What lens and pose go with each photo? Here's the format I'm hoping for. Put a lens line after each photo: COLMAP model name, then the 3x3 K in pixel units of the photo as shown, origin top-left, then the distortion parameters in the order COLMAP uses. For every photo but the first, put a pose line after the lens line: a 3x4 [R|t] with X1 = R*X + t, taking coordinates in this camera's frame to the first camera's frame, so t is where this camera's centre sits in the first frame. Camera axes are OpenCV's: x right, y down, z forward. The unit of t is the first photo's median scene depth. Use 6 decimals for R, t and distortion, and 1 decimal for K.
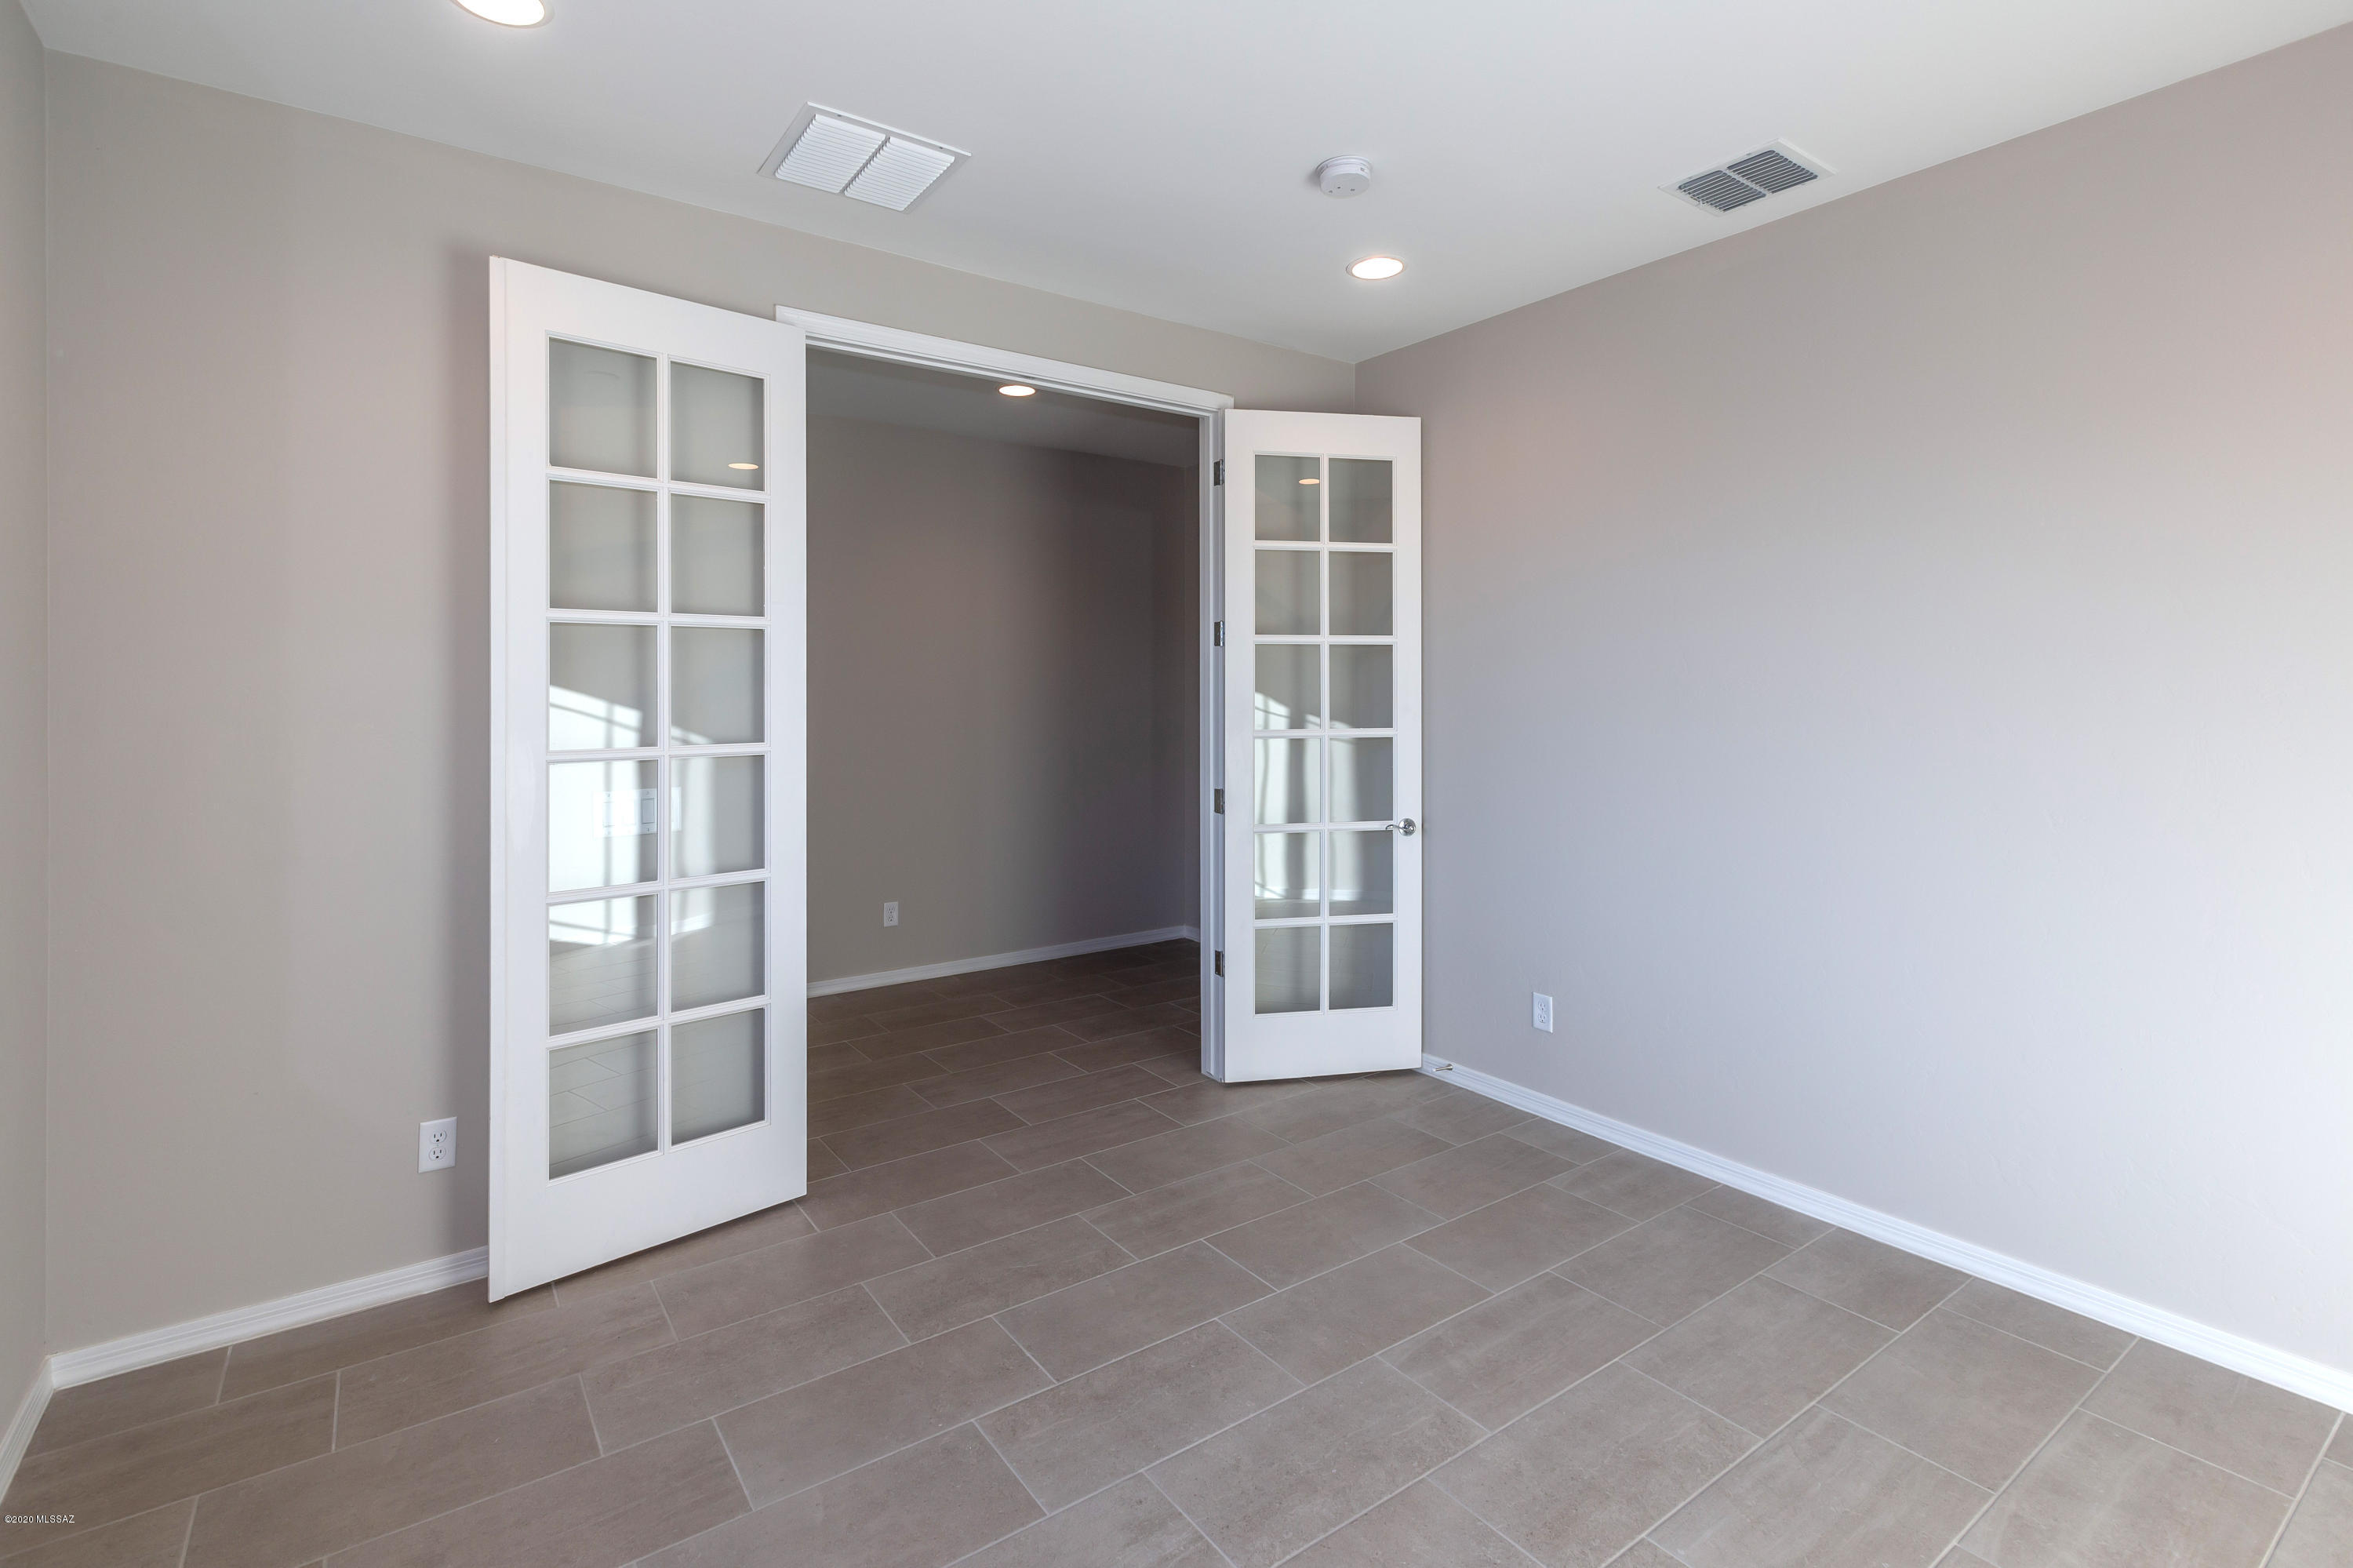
lens RADIAL K [[1089.6, 0, 1151.6], [0, 1089.6, 694.9], [0, 0, 1]] dist [0.008667, 0.000006]
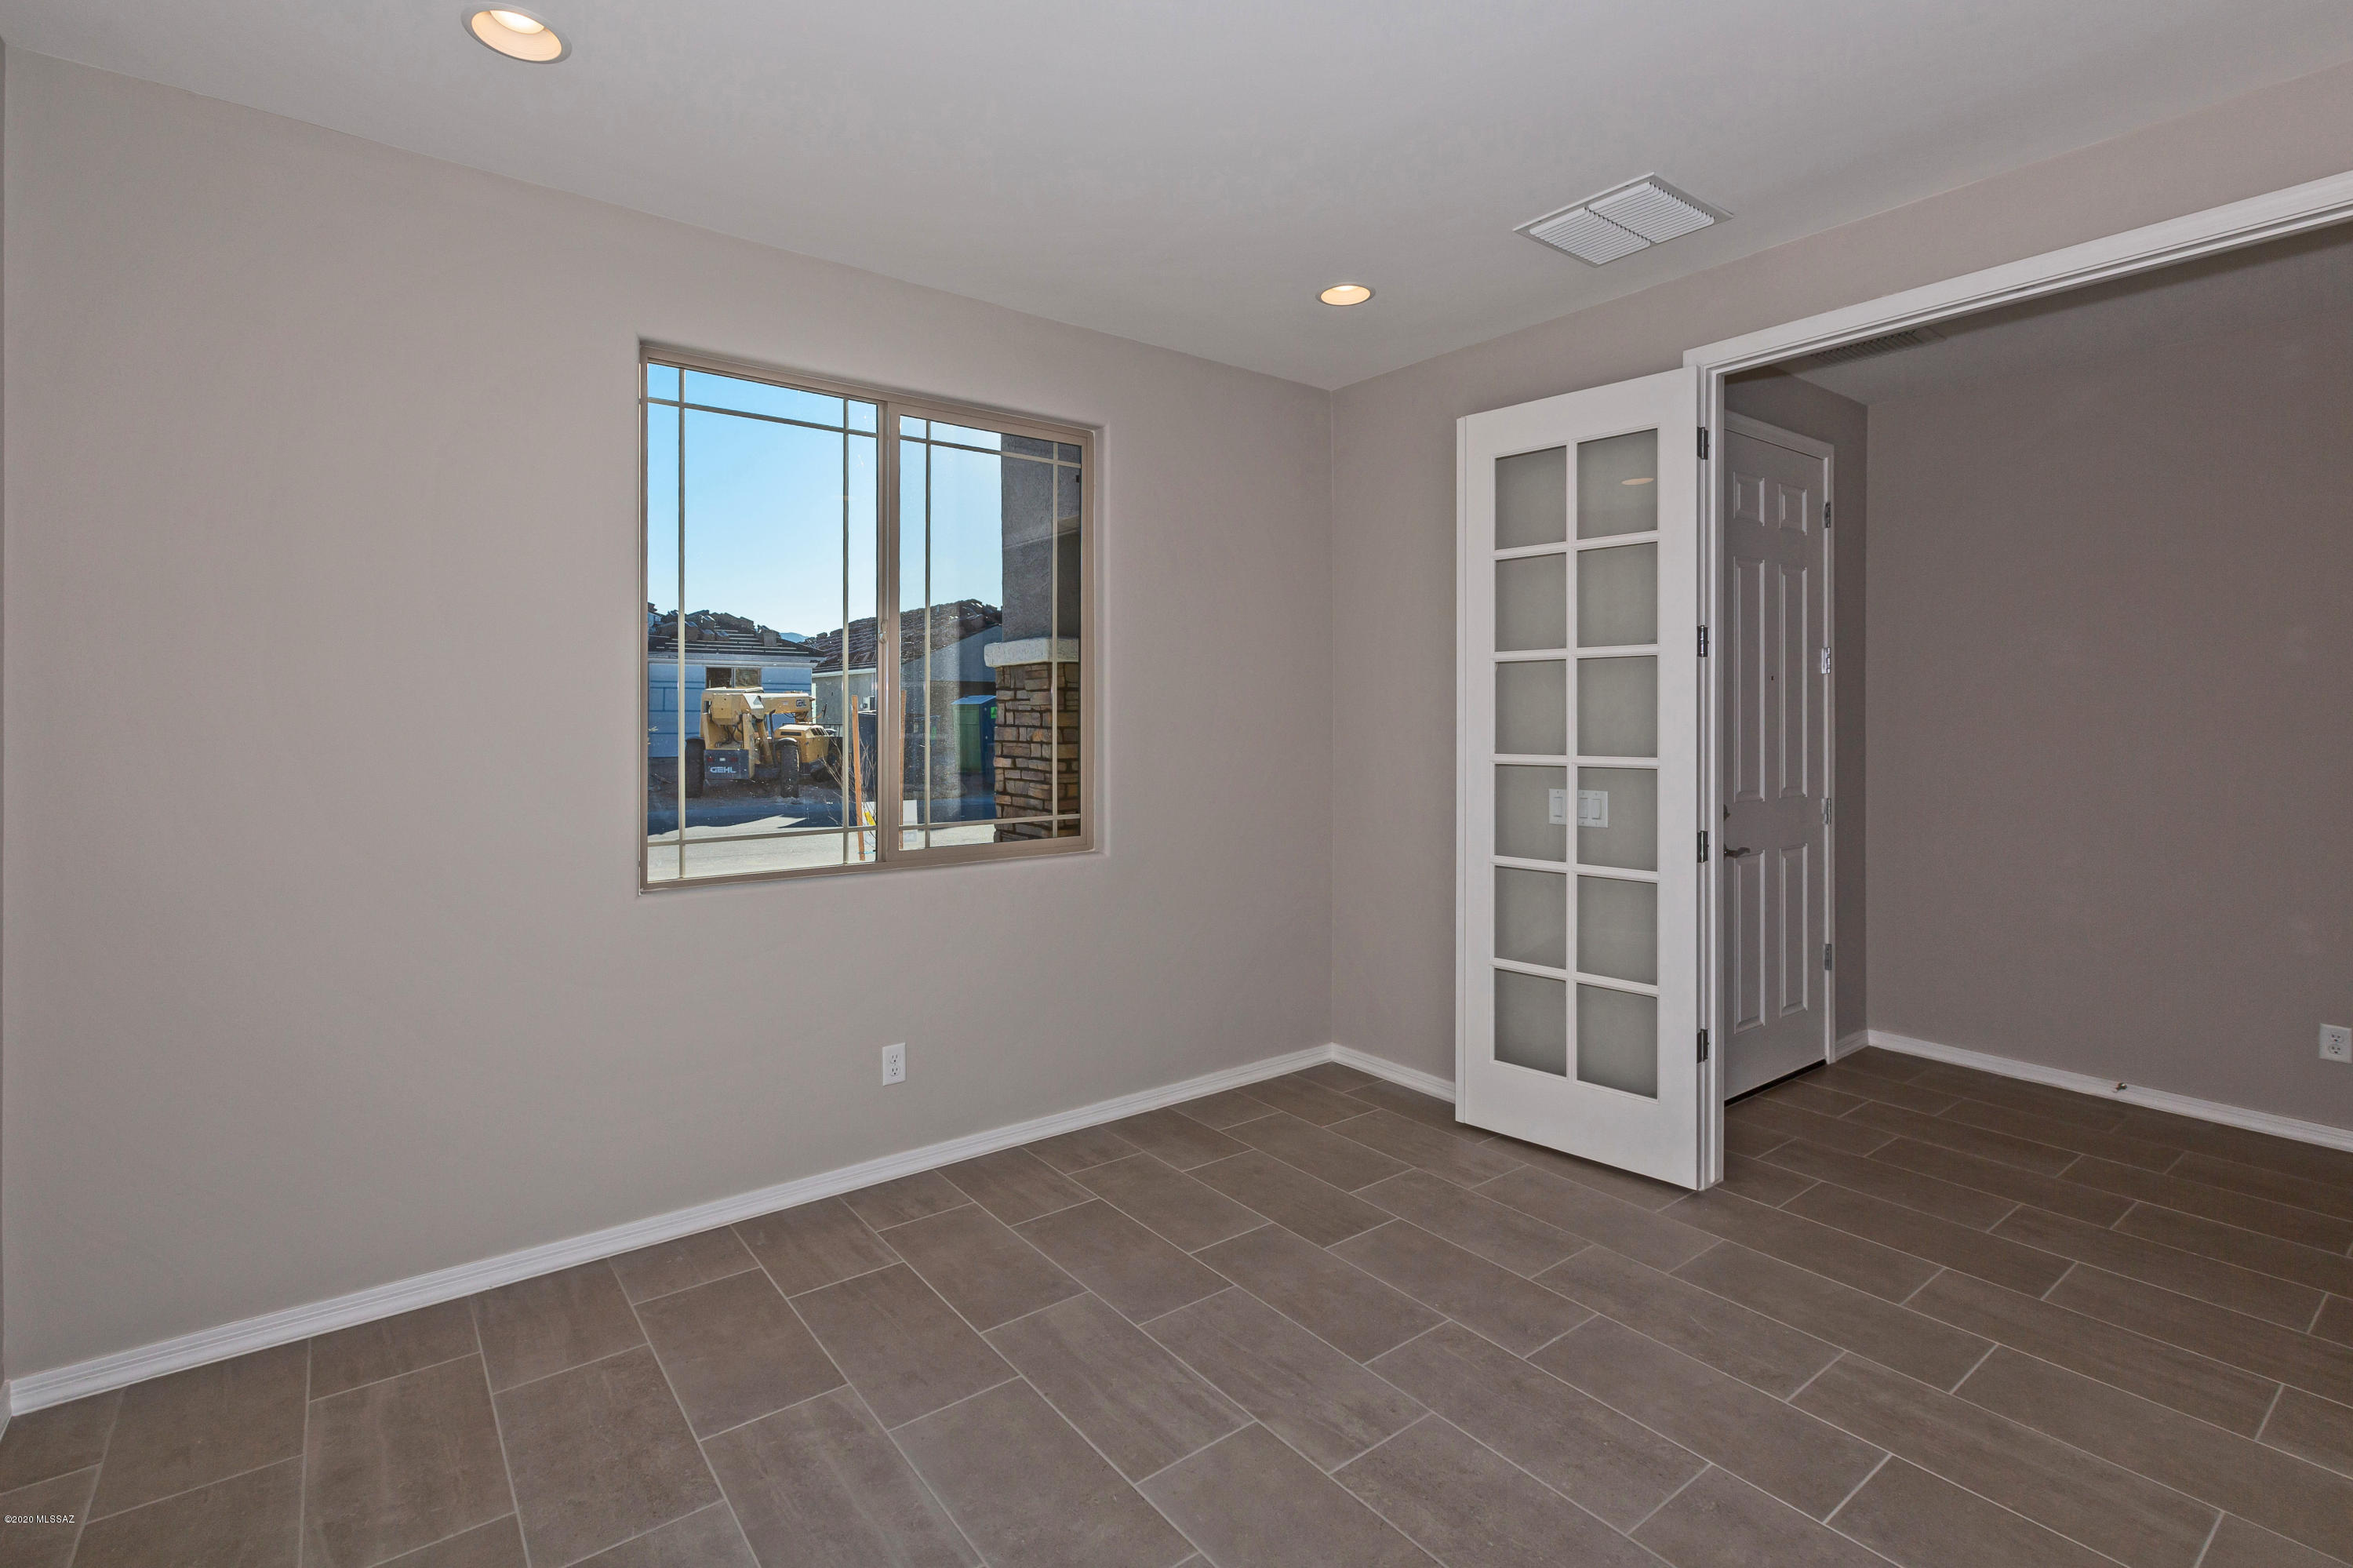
lens RADIAL K [[1089.6, 0, 1157.2], [0, 1089.6, 710.2], [0, 0, 1]] dist [0.008667, 0.000006]
pose [[0.042676, 0.002632, -0.999085, 0.837070], [-0.001138, 0.999996, 0.002585, -0.006703], [0.999088, 0.001026, 0.042679, 0.515176]]
